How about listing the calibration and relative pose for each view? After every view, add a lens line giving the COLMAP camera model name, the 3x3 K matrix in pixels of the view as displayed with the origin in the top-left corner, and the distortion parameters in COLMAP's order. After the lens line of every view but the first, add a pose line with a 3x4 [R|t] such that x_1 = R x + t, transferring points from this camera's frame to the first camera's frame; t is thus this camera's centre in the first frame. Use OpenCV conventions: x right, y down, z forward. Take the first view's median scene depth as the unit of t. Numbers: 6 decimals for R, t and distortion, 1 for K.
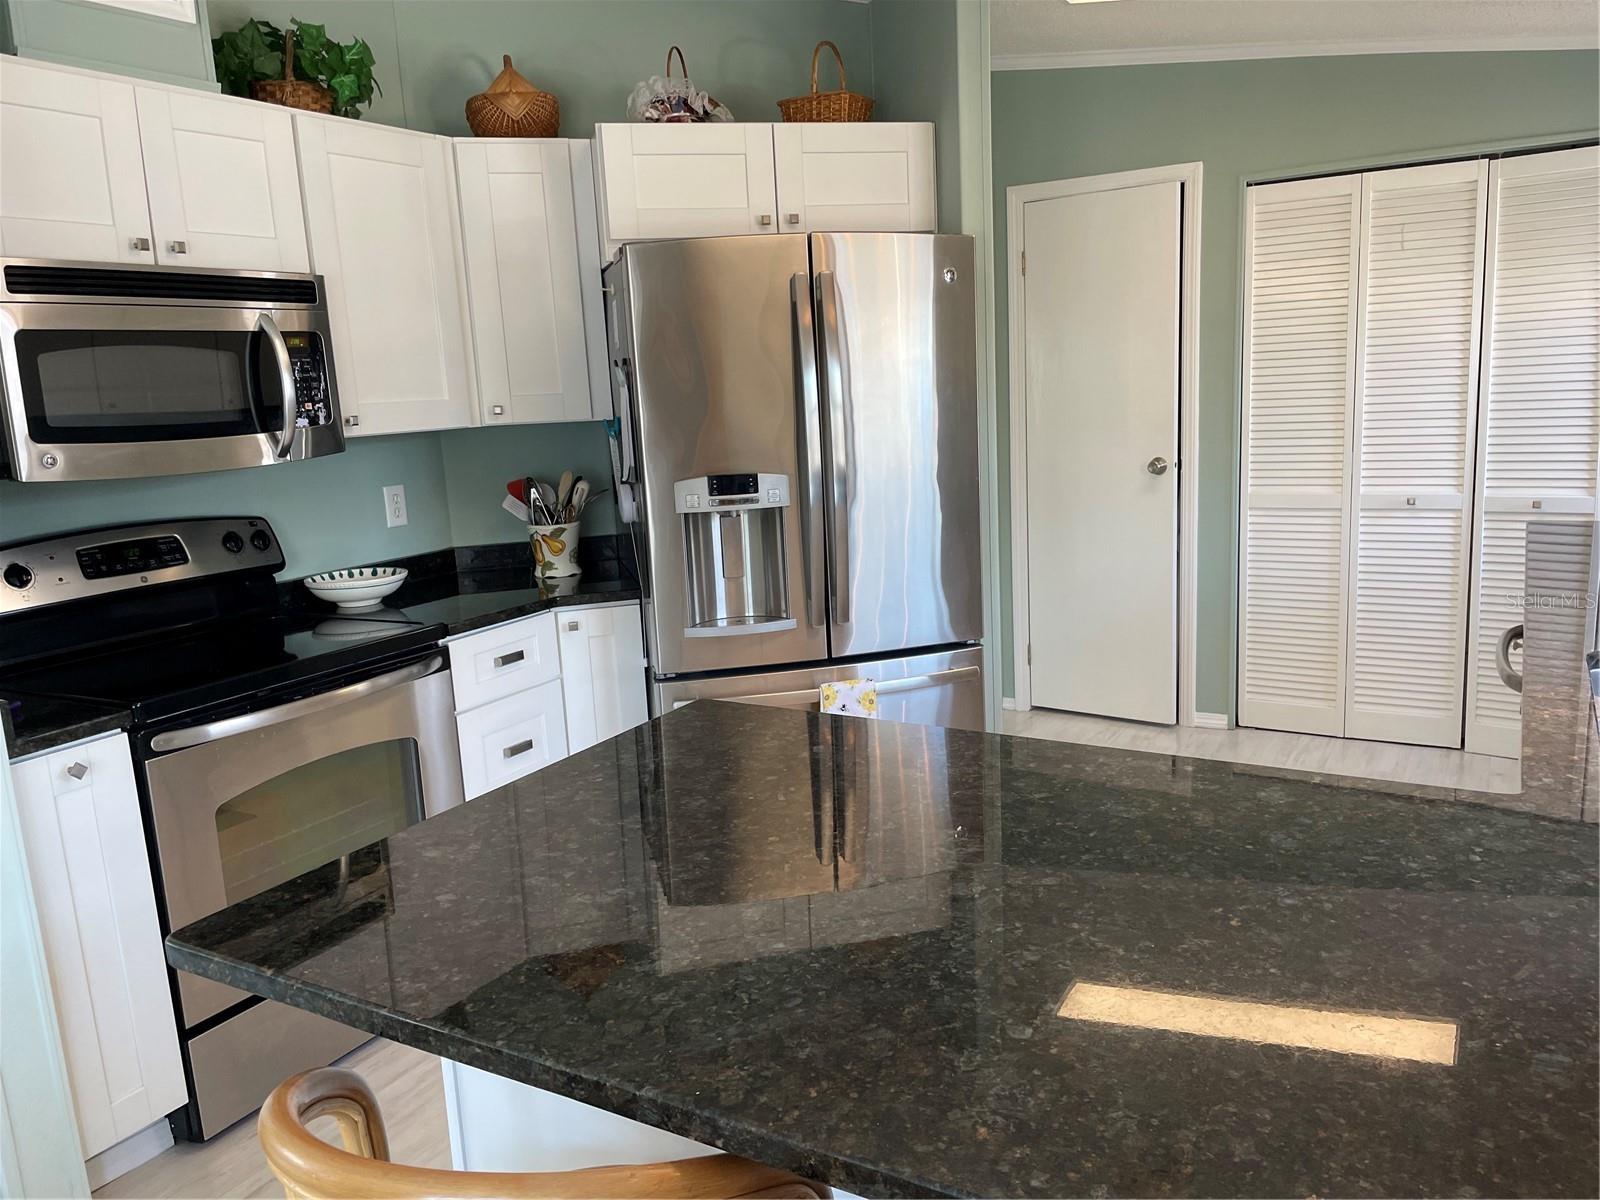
lens RADIAL K [[1204.4, 0, 799.0], [0, 1204.4, 589.2], [0, 0, 1]] dist [0.100058, -0.131282]
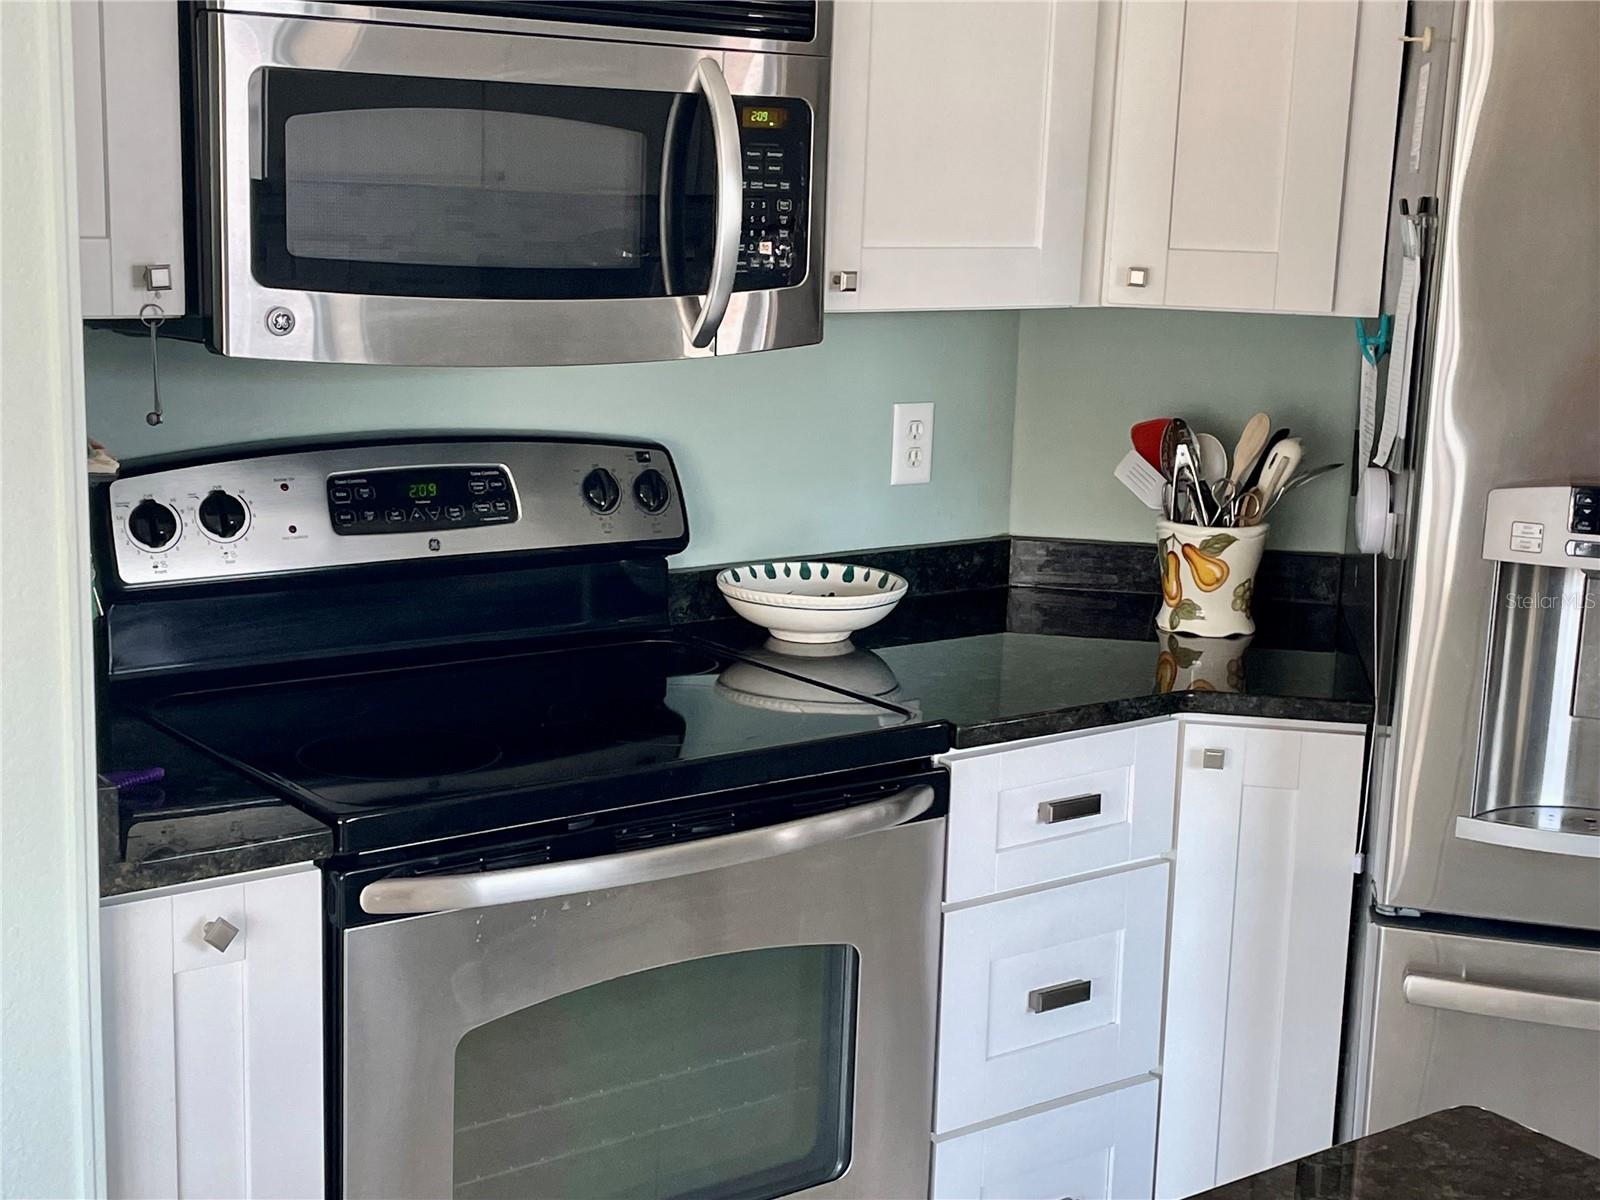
lens RADIAL K [[2232.4, 0, 811.2], [0, 2232.4, 622.1], [0, 0, 1]] dist [0.111762, -0.235583]
pose [[0.916310, 0.164306, -0.365211, -0.021786], [-0.151360, 0.986404, 0.064016, -0.053854], [0.370764, -0.003380, 0.928721, 0.138452]]
